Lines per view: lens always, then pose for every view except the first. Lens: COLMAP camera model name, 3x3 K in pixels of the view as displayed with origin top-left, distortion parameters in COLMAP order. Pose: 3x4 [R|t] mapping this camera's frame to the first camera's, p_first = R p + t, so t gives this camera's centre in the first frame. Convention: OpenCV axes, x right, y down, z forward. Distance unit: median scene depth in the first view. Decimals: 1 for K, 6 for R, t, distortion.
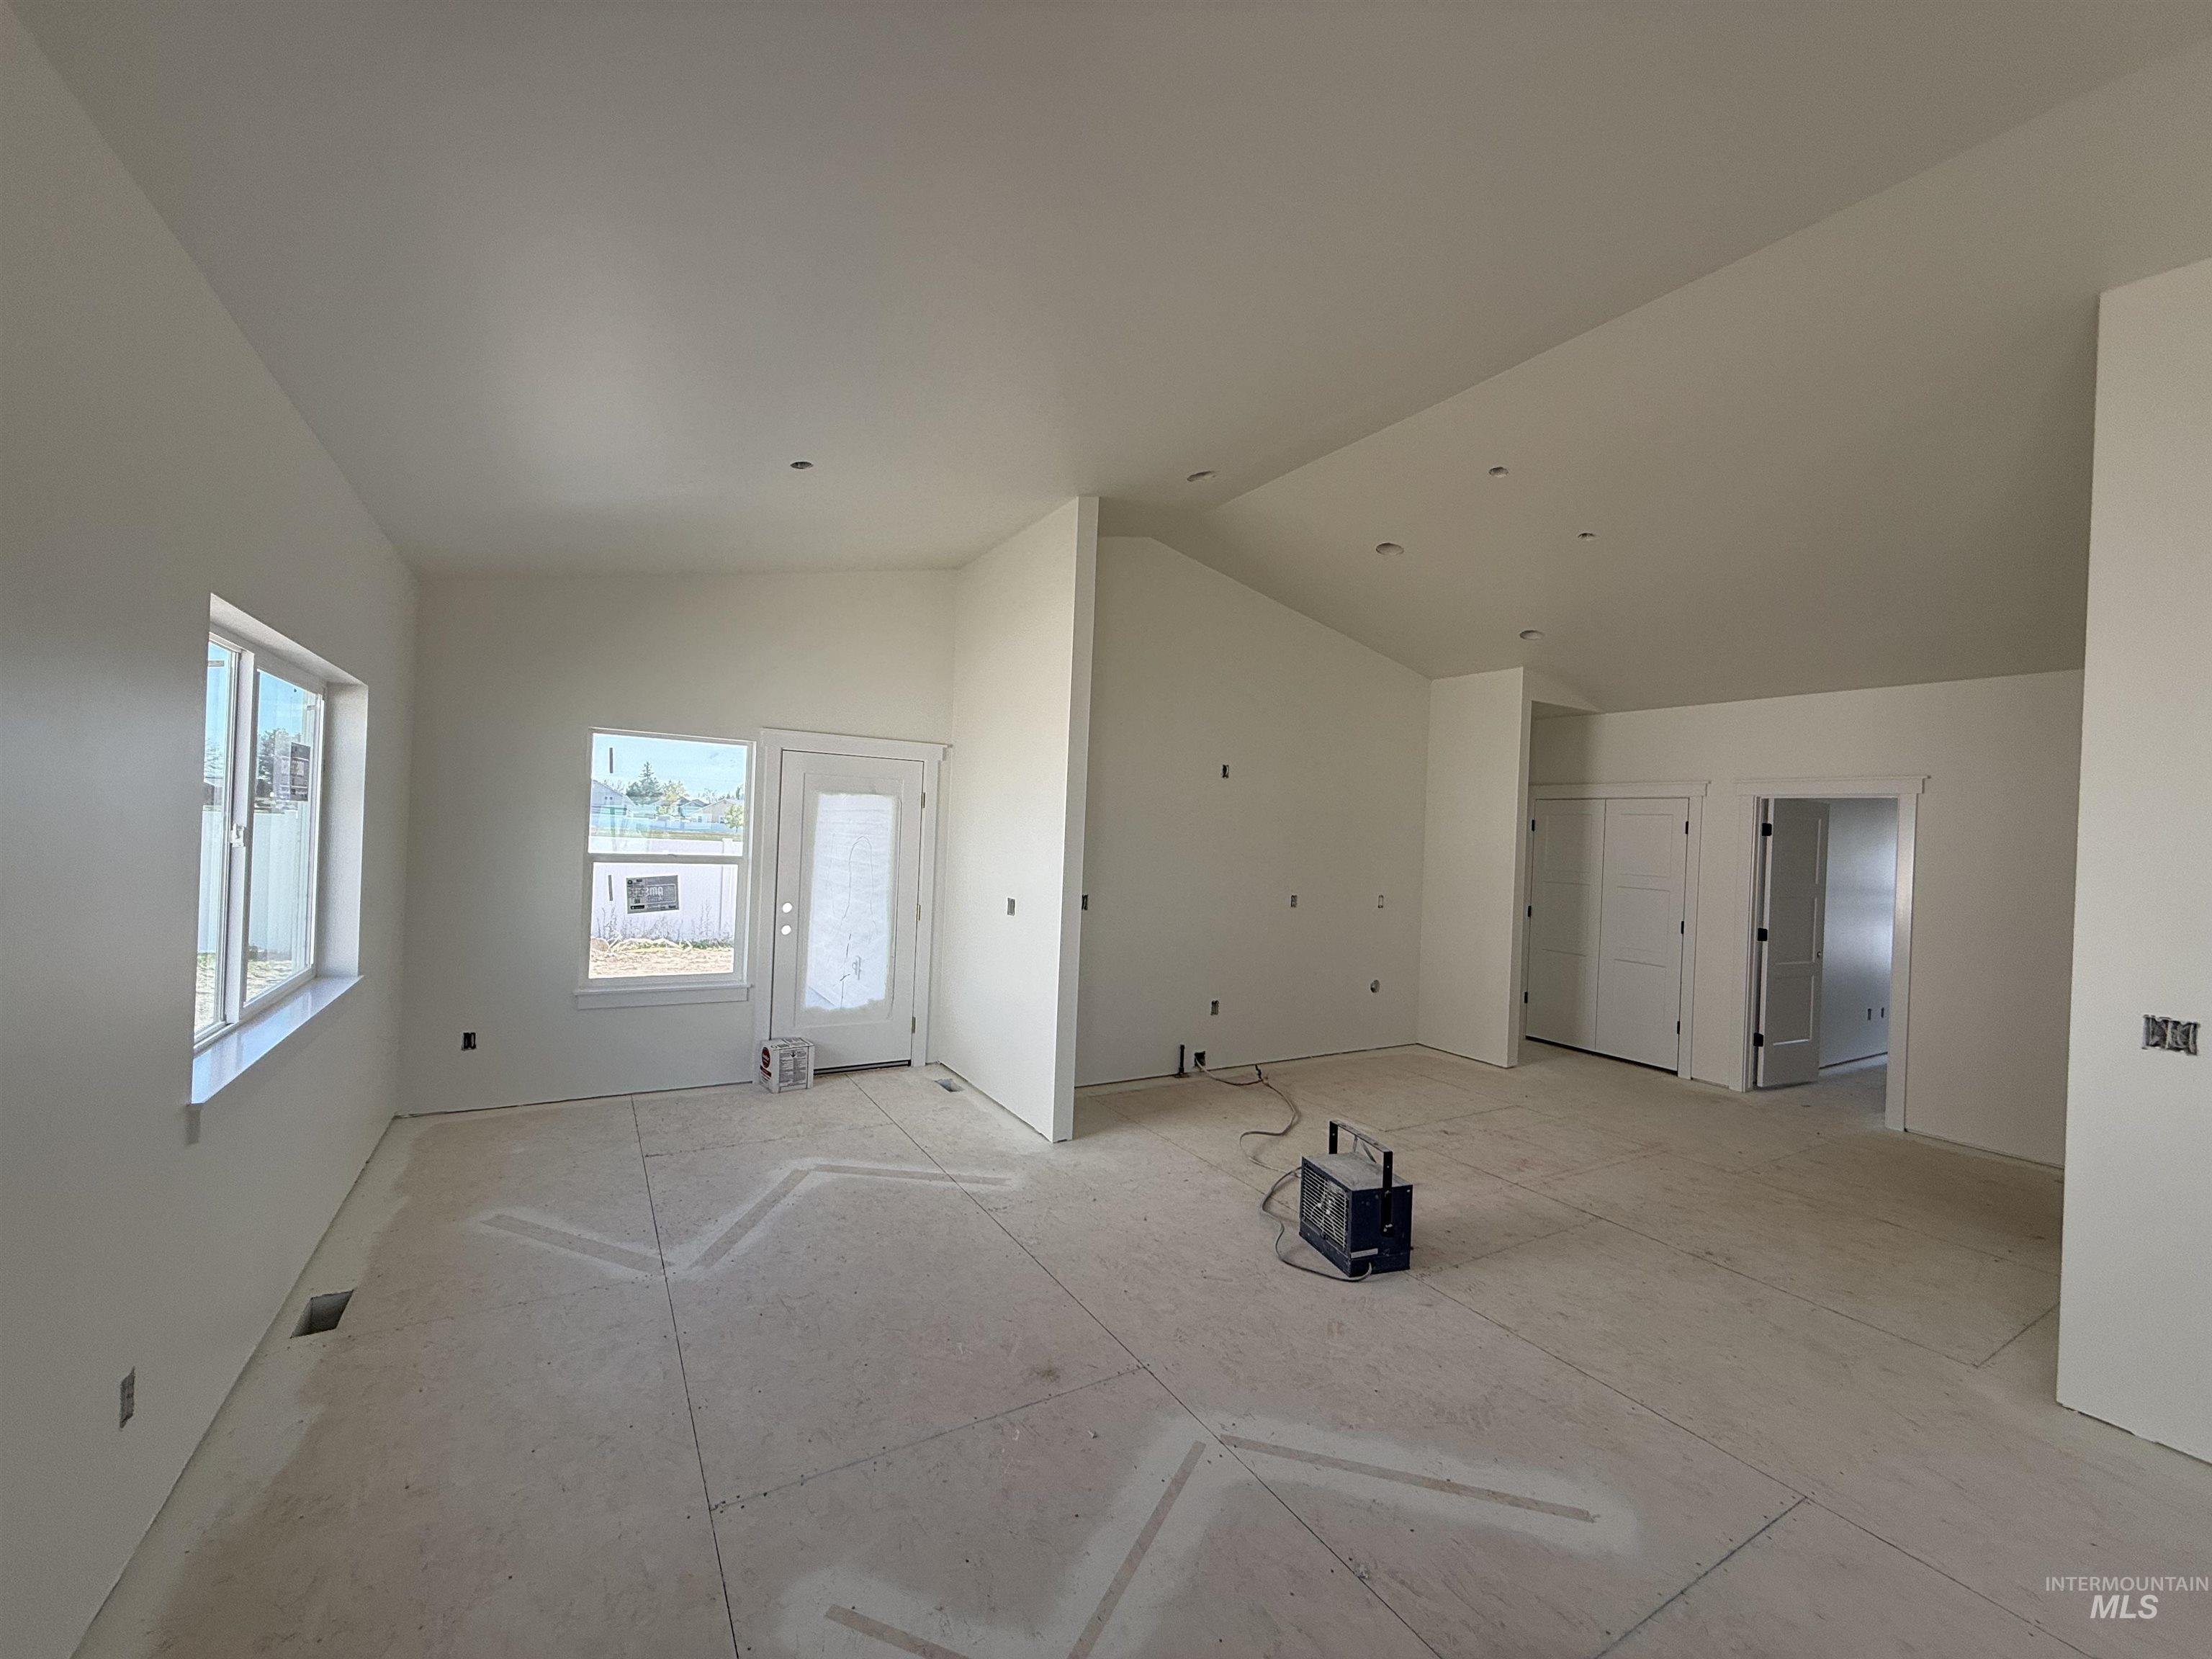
lens RADIAL K [[880.8, 0, 1101.2], [0, 880.8, 826.8], [0, 0, 1]] dist [0.000822, -0.000437]
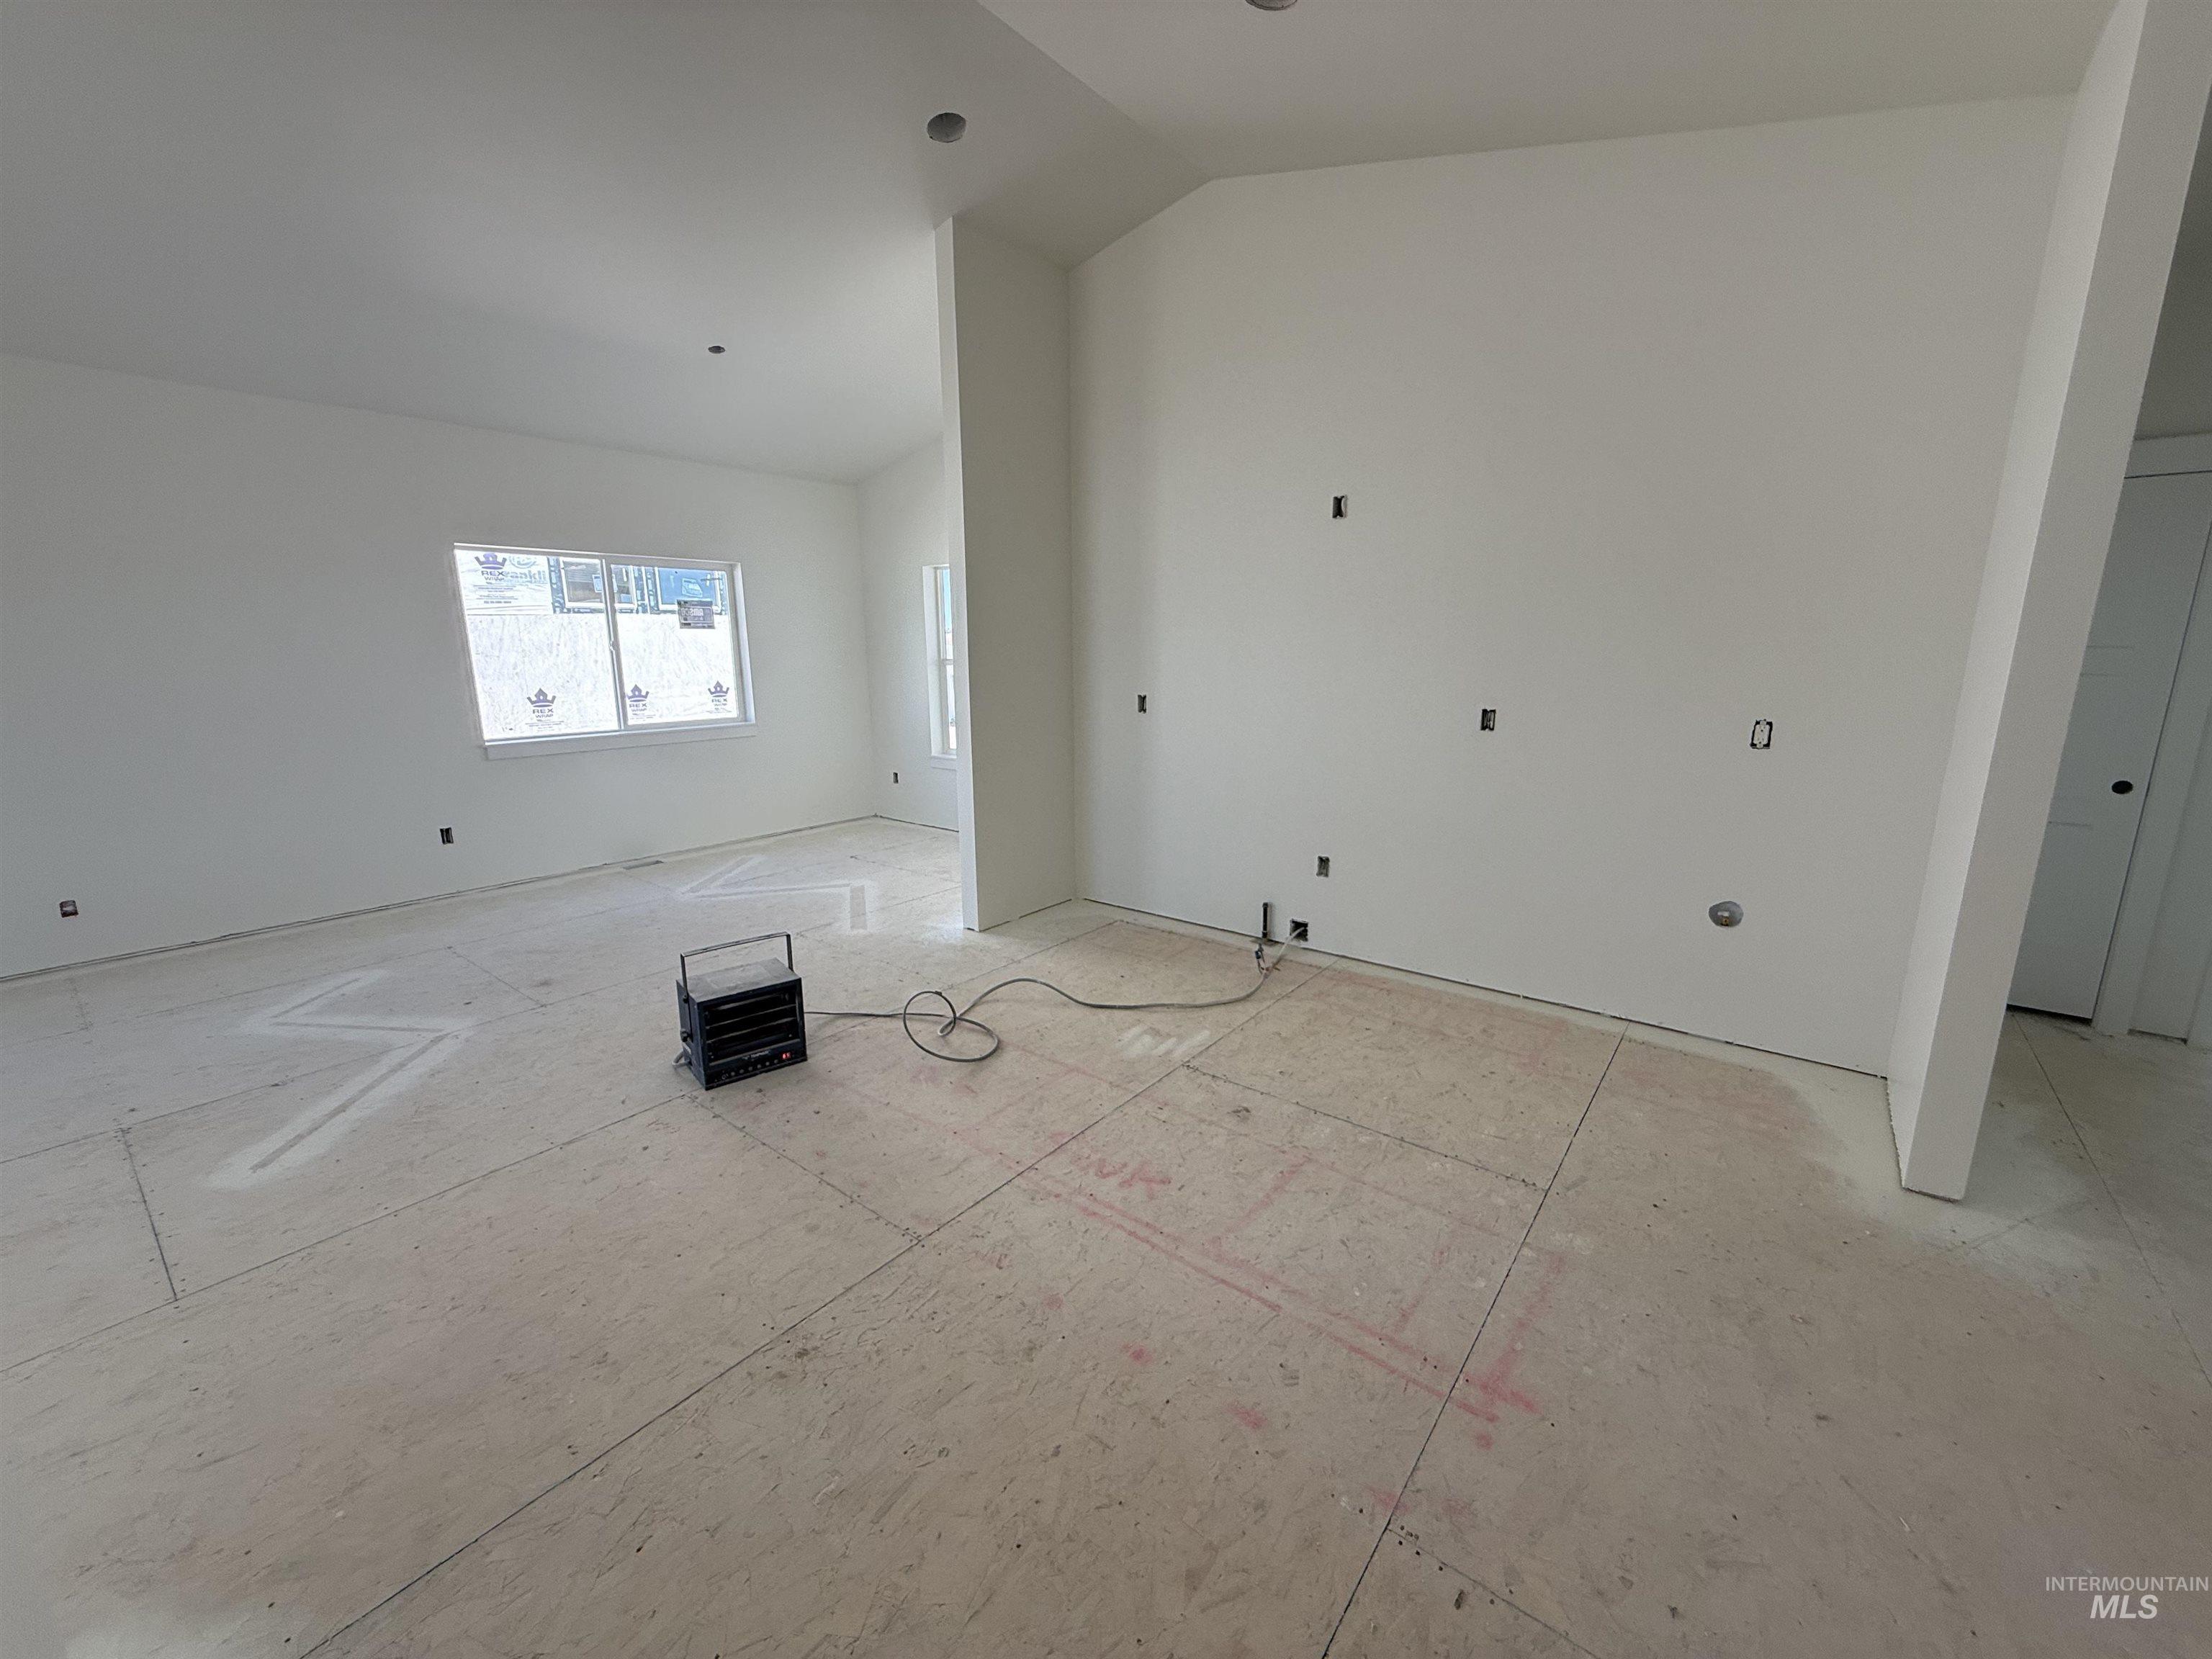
lens RADIAL K [[880.8, 0, 1094.9], [0, 880.8, 829.7], [0, 0, 1]] dist [0.000822, -0.000437]
pose [[0.354188, 0.151867, -0.922761, 1.015056], [0.026864, 0.984666, 0.172367, 0.075871], [0.934788, -0.085839, 0.344678, 0.859174]]
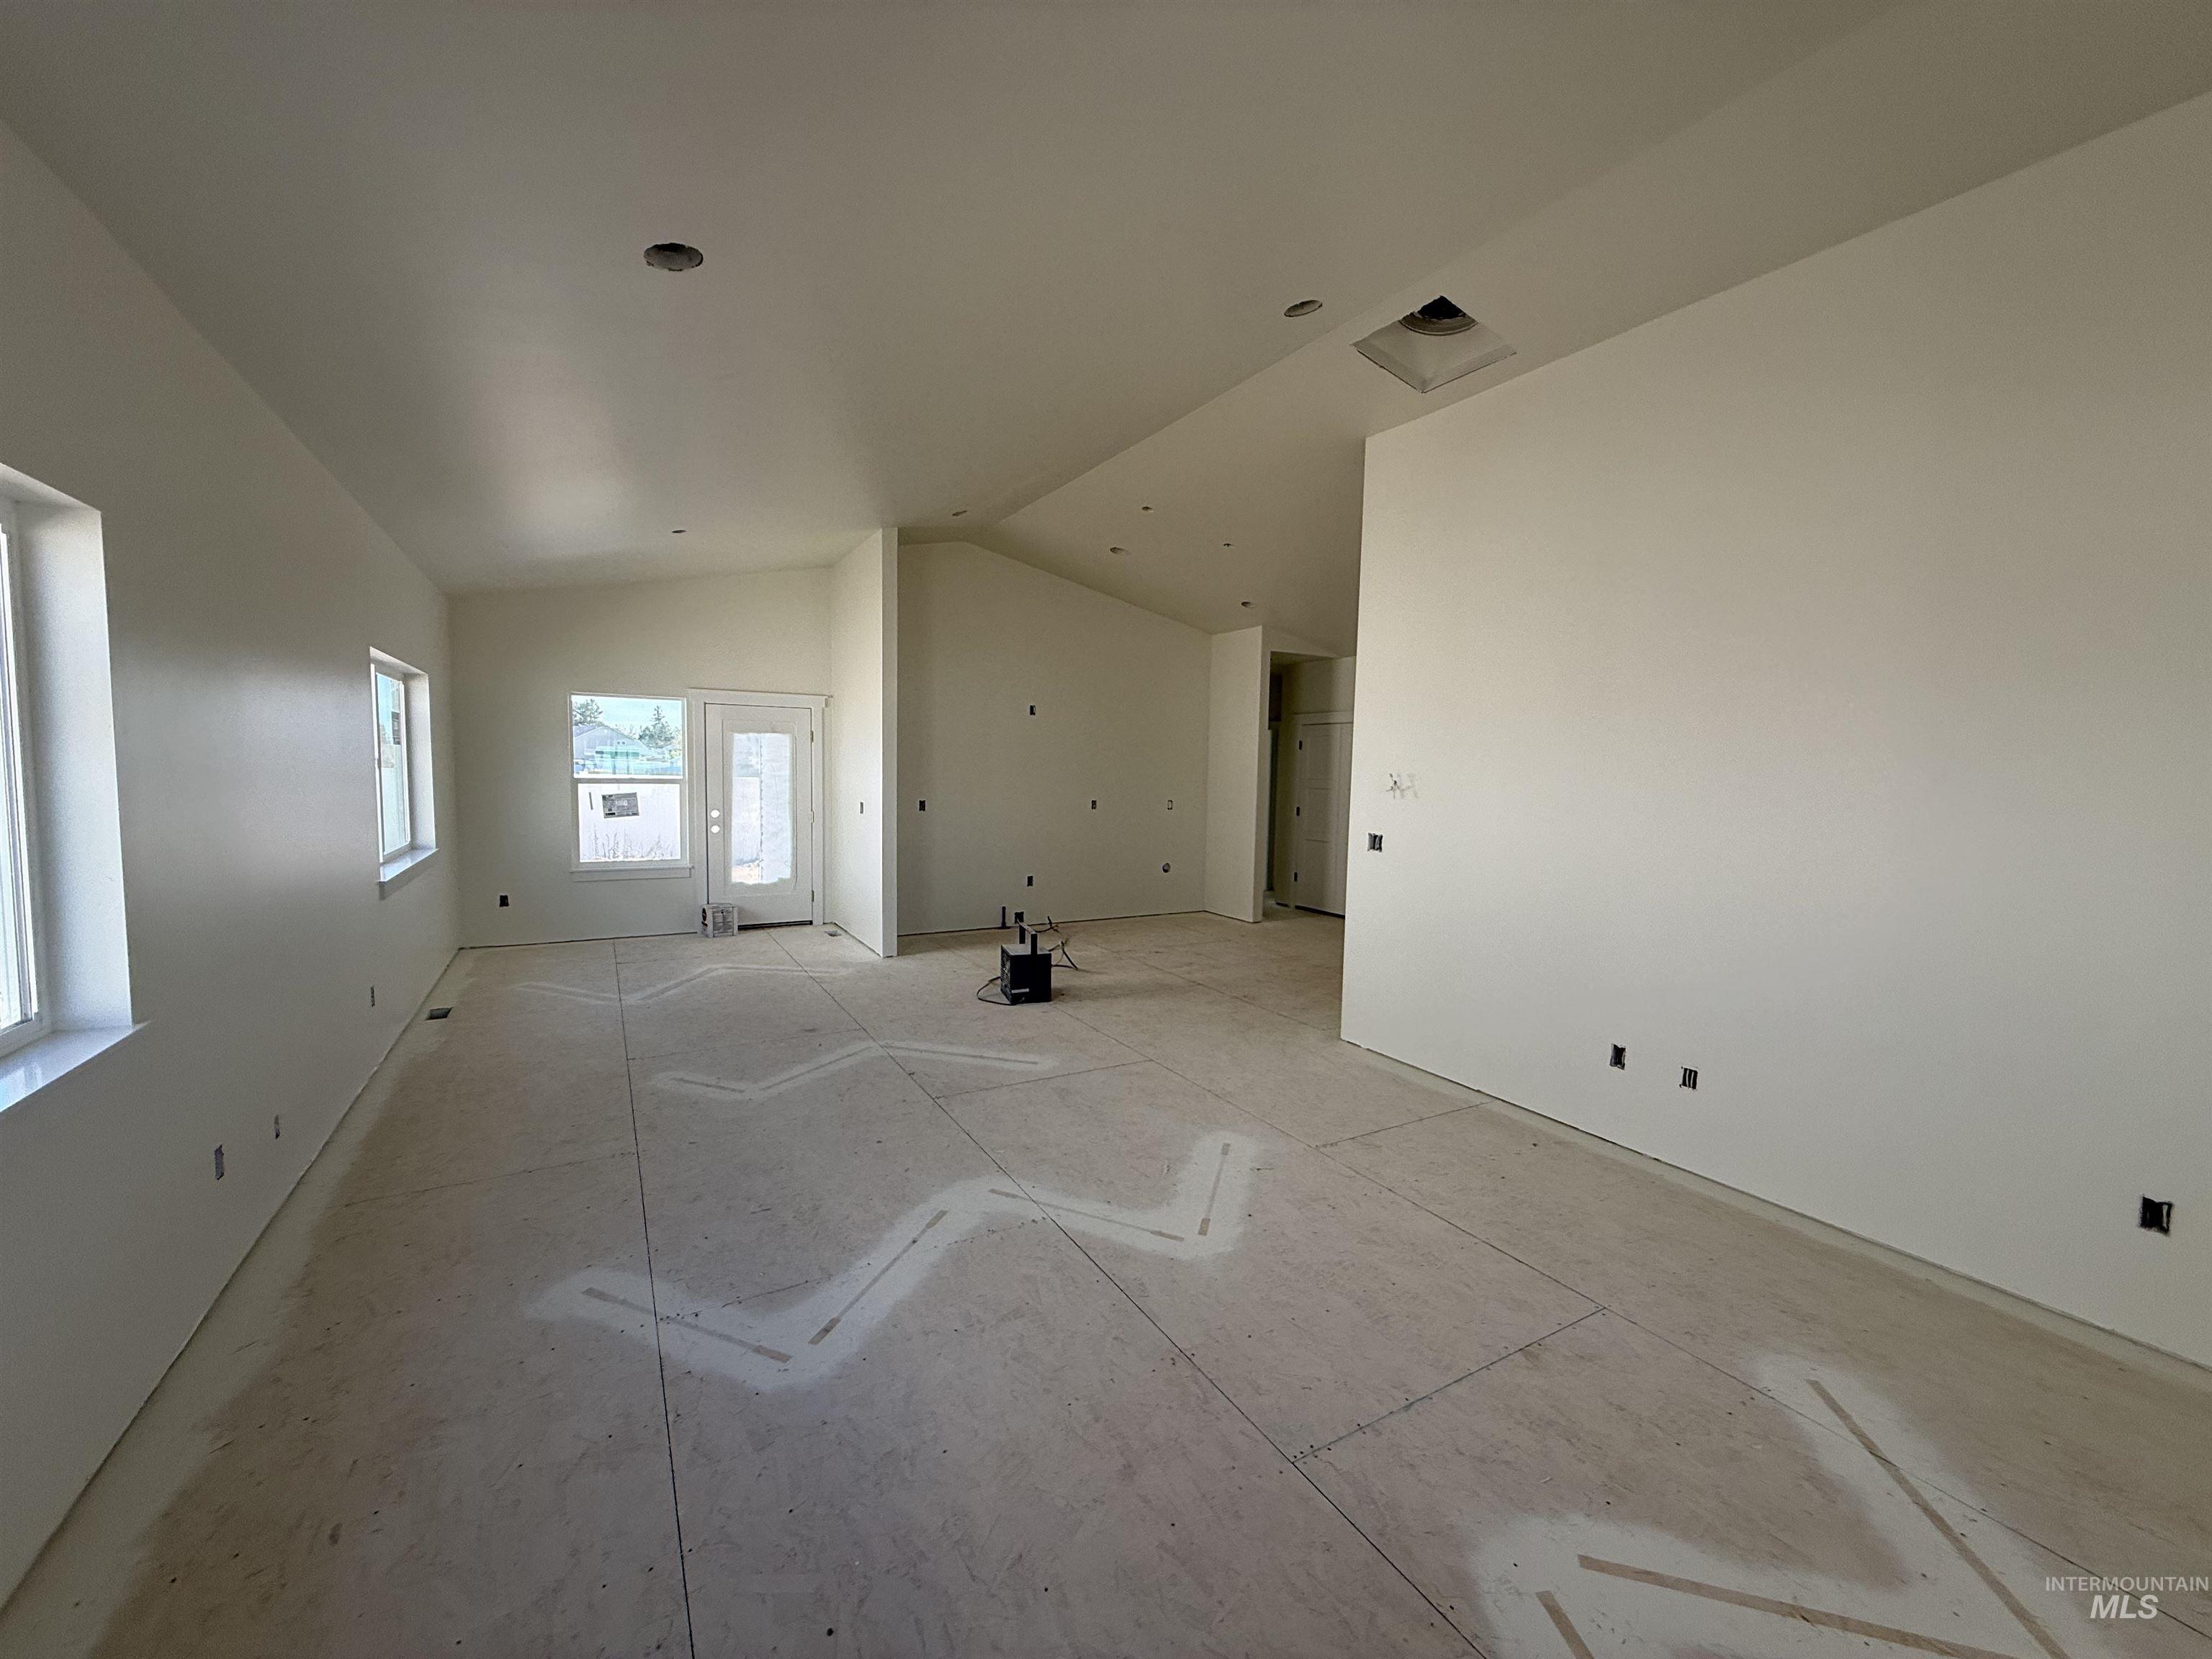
lens RADIAL K [[880.8, 0, 1099.8], [0, 880.8, 826.7], [0, 0, 1]] dist [0.000822, -0.000437]
pose [[0.999613, -0.021763, -0.017313, 0.384165], [0.022996, 0.996953, 0.074535, 0.026186], [0.015638, -0.074904, 0.997068, -0.553817]]
